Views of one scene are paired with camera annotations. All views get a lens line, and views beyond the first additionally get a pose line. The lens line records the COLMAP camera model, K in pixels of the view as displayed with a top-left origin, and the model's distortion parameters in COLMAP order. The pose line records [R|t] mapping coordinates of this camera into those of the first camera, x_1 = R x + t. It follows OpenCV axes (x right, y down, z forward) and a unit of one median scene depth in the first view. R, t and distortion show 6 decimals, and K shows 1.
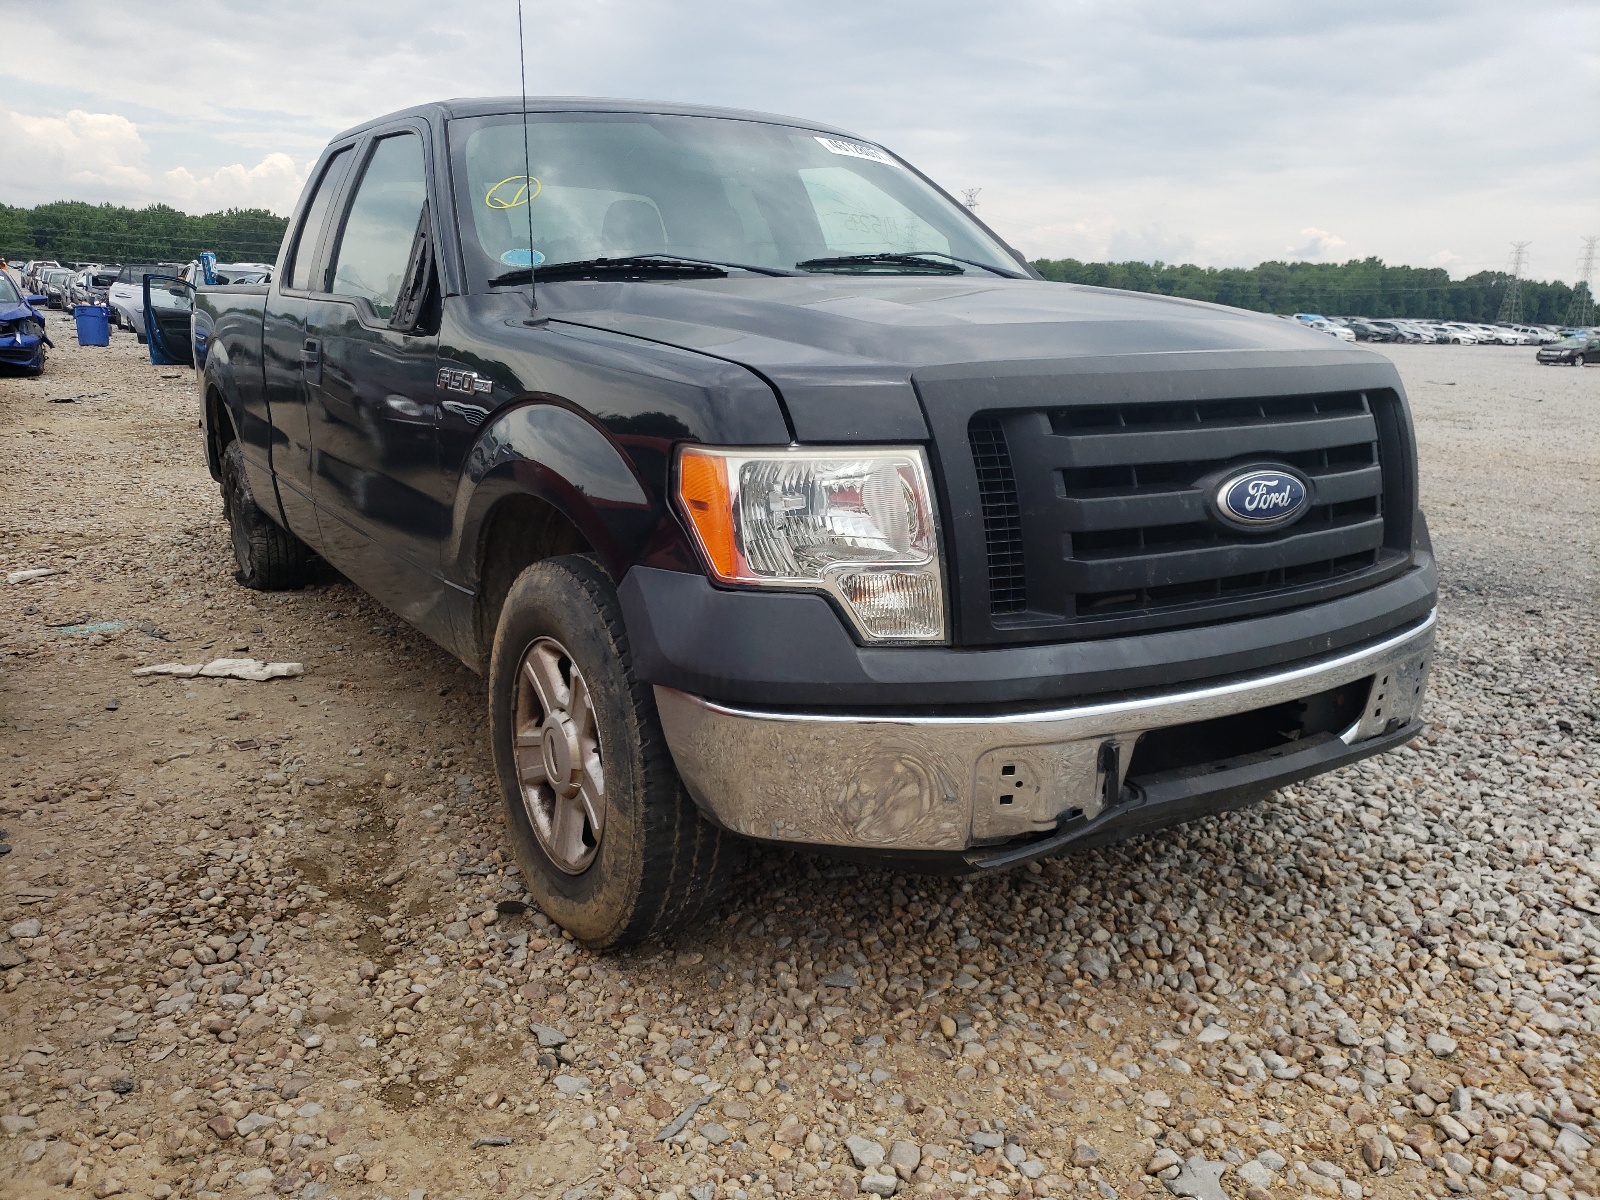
lens RADIAL K [[1256.7, 0, 799.1], [0, 1256.7, 673.7], [0, 0, 1]] dist [0.060869, 0.003935]
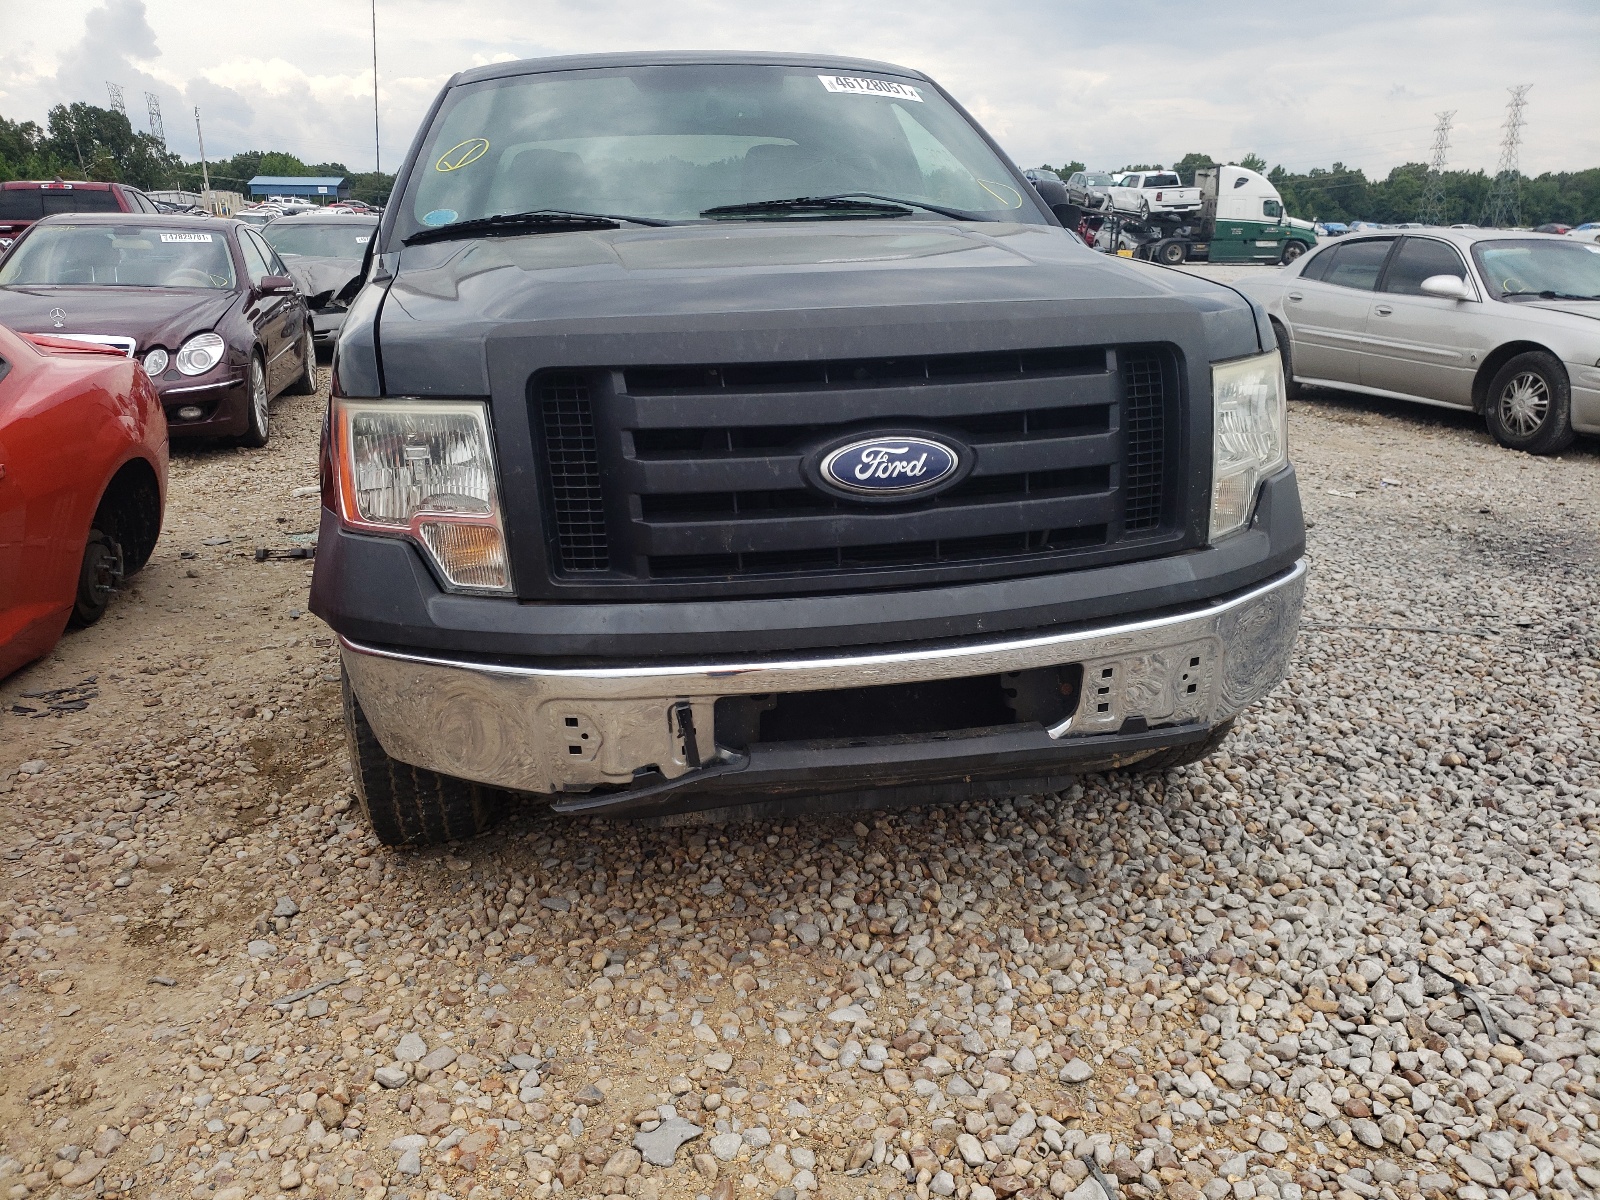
lens RADIAL K [[1229.8, 0, 796.4], [0, 1229.8, 686.4], [0, 0, 1]] dist [0.182052, -0.351047]
pose [[0.929555, 0.096686, -0.355781, 0.659959], [-0.074925, 0.994404, 0.074479, -0.039924], [0.360991, -0.042575, 0.931597, 0.111253]]
